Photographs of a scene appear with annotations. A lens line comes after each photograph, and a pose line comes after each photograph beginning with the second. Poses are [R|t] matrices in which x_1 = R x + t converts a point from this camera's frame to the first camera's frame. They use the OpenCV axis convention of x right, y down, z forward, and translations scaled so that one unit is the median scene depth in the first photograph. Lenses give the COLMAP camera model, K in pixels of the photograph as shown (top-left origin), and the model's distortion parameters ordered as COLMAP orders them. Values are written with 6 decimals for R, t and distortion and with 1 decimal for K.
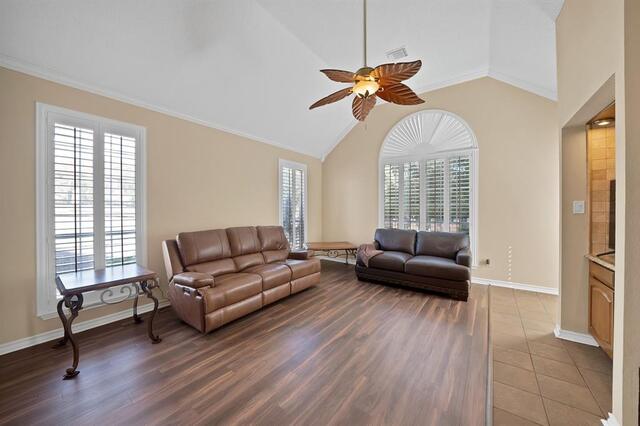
lens RADIAL K [[230.8, 0, 319.3], [0, 230.8, 213.0], [0, 0, 1]] dist [-0.014023, 0.000151]
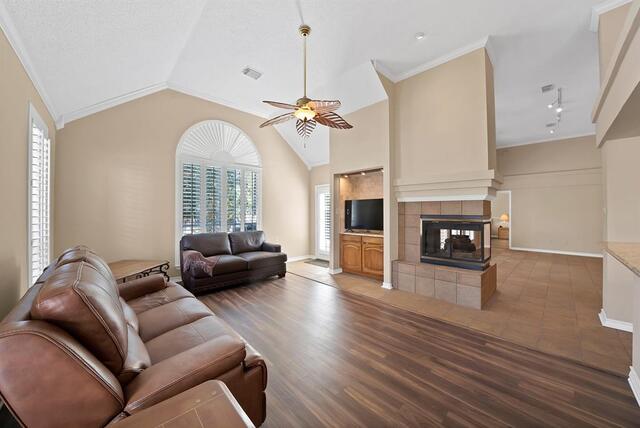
lens RADIAL K [[230.8, 0, 318.7], [0, 230.8, 211.1], [0, 0, 1]] dist [-0.014023, 0.000151]
pose [[0.179219, 0.006794, 0.983786, -0.661105], [0.007691, 0.999936, -0.008306, -0.009305], [-0.983779, 0.009055, 0.179156, 0.472929]]
